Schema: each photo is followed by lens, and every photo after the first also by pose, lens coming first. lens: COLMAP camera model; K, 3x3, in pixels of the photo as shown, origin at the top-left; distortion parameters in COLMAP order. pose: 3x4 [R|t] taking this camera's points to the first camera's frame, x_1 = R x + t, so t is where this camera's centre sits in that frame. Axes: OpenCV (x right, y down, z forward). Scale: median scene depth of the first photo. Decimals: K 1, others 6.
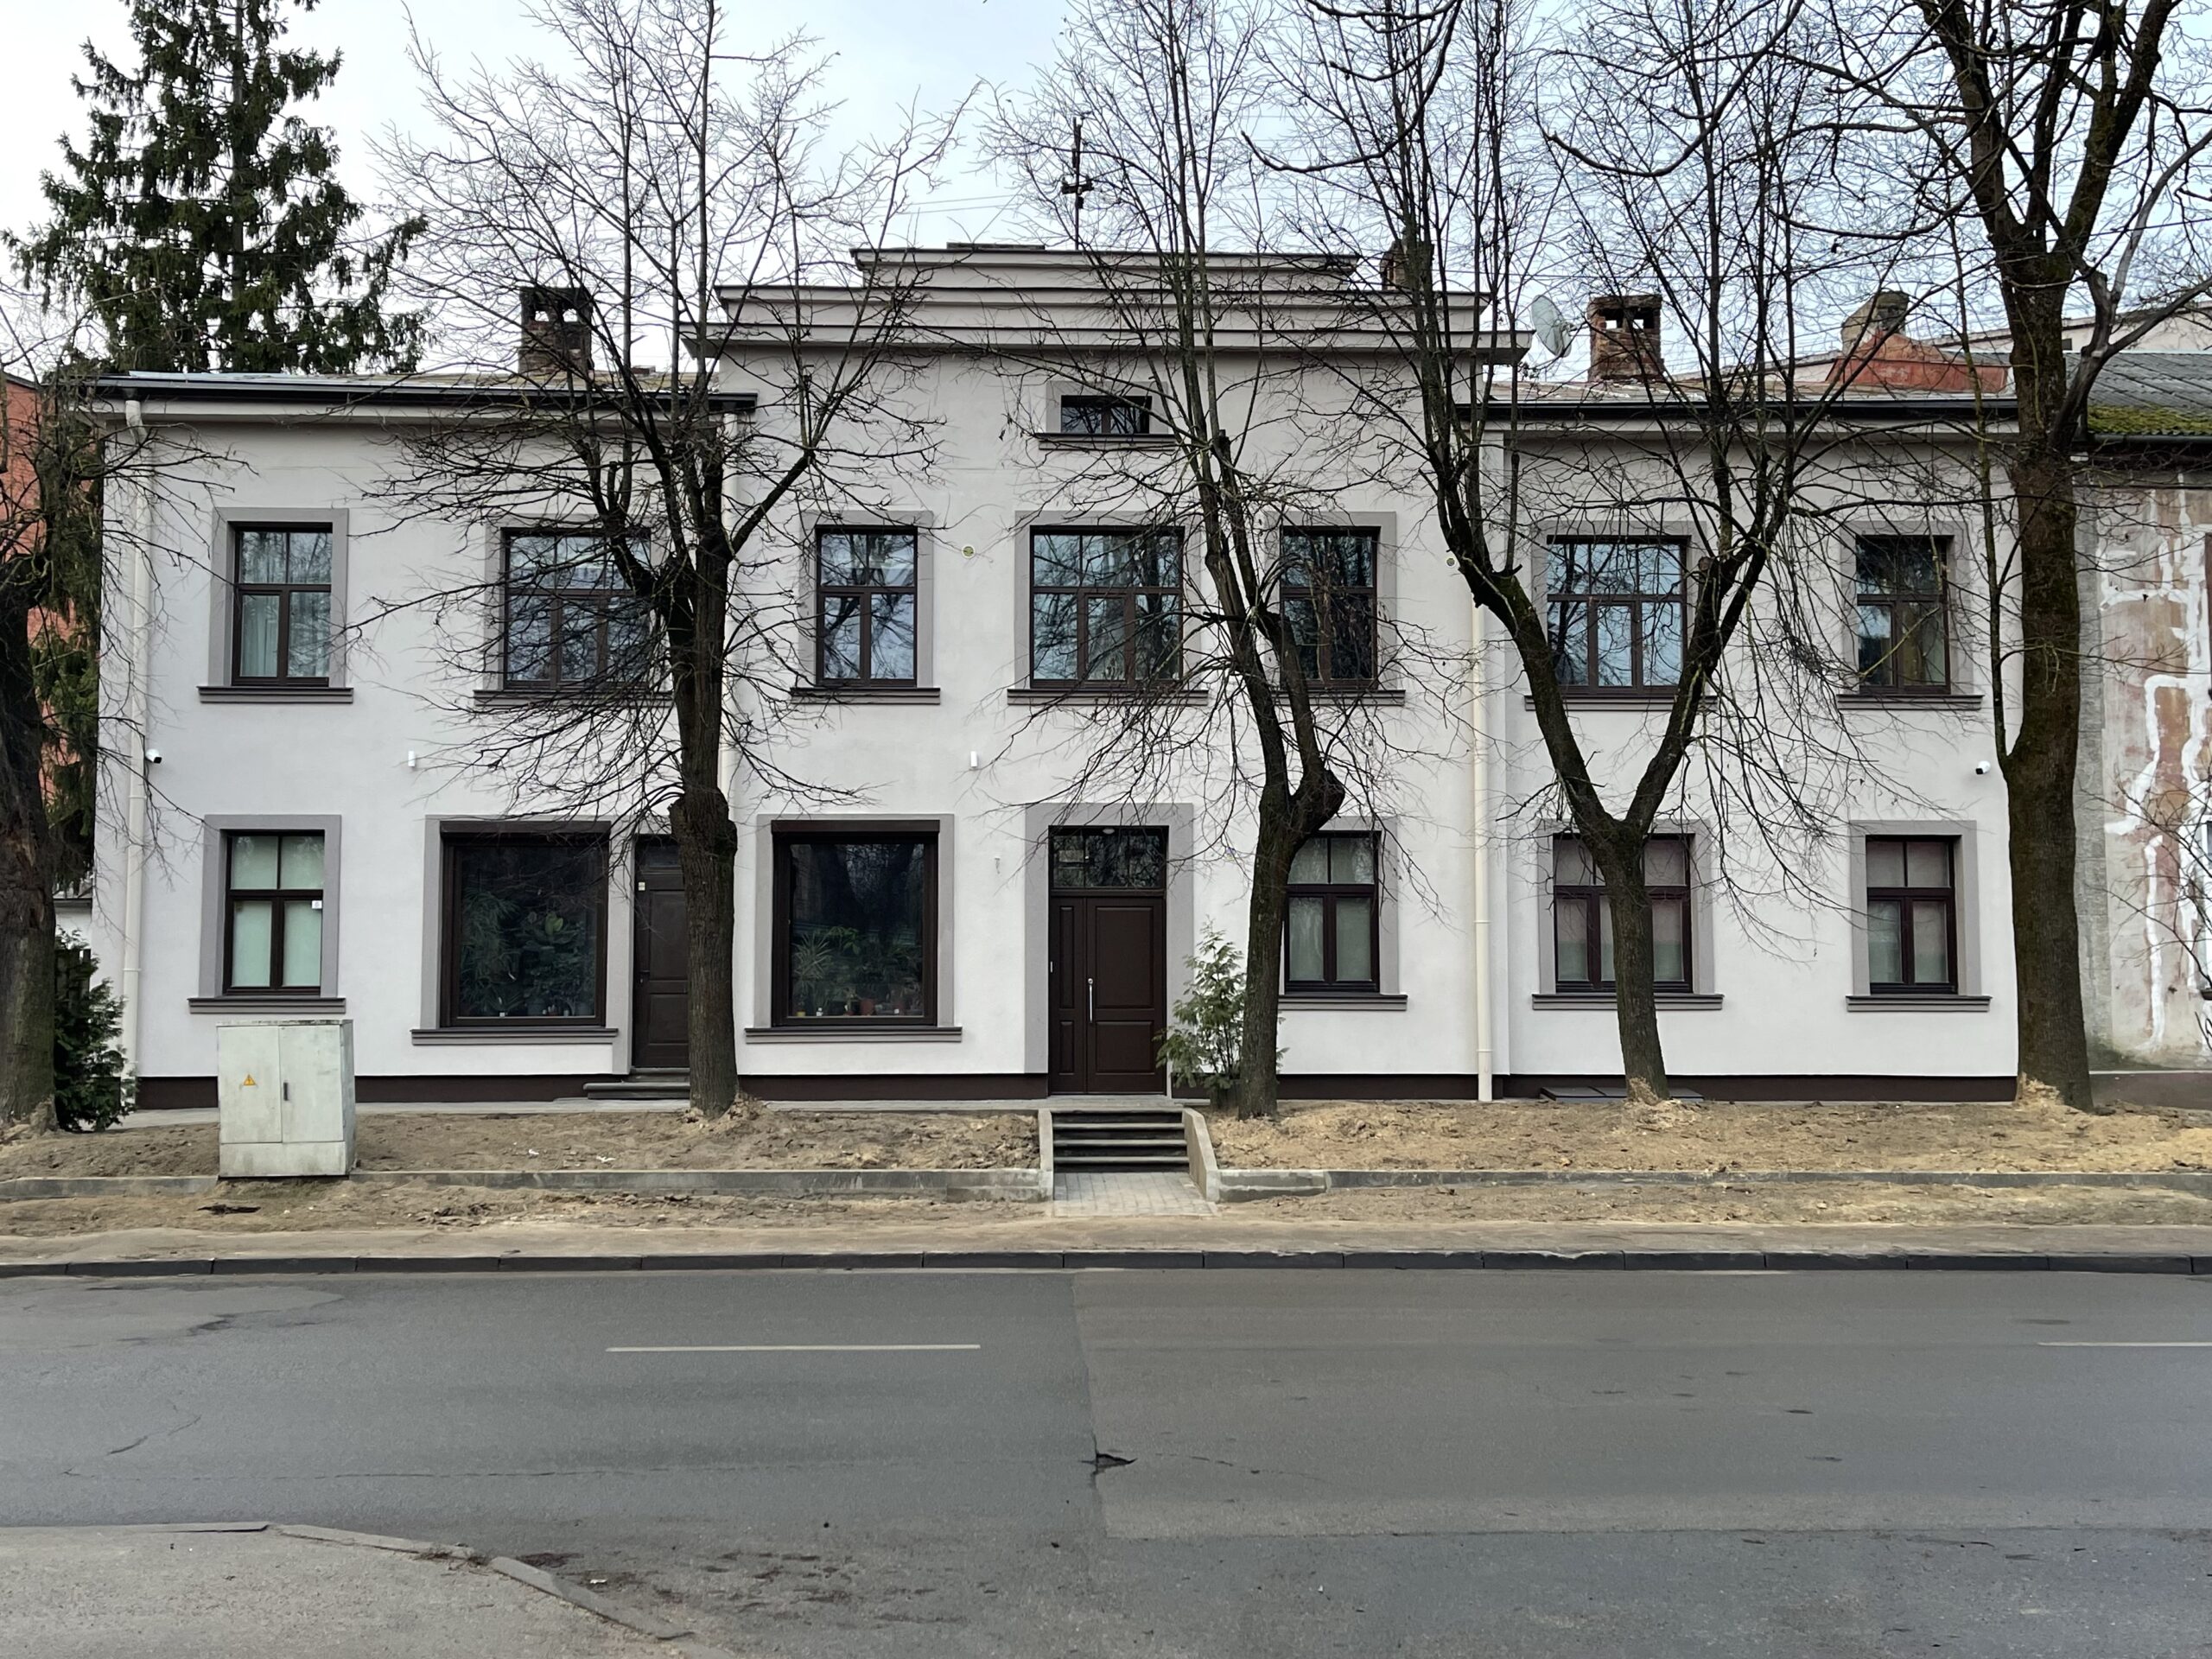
lens RADIAL K [[2123.3, 0, 1098.1], [0, 2123.3, 846.2], [0, 0, 1]] dist [0.060717, 0.000000]
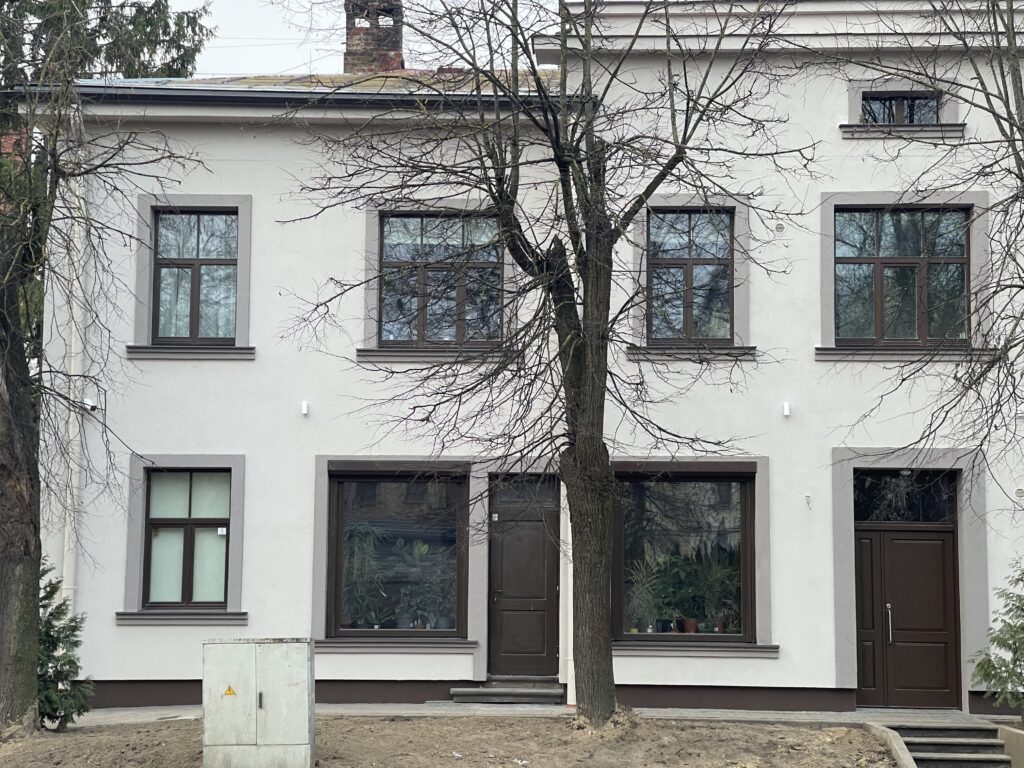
lens RADIAL K [[1768.6, 0, 508.7], [0, 1768.6, 390.8], [0, 0, 1]] dist [0.277915, 0.000000]
pose [[0.998548, 0.004042, -0.053718, -0.161243], [-0.006194, 0.999183, -0.039947, -0.011906], [0.053513, 0.040221, 0.997757, 0.031900]]
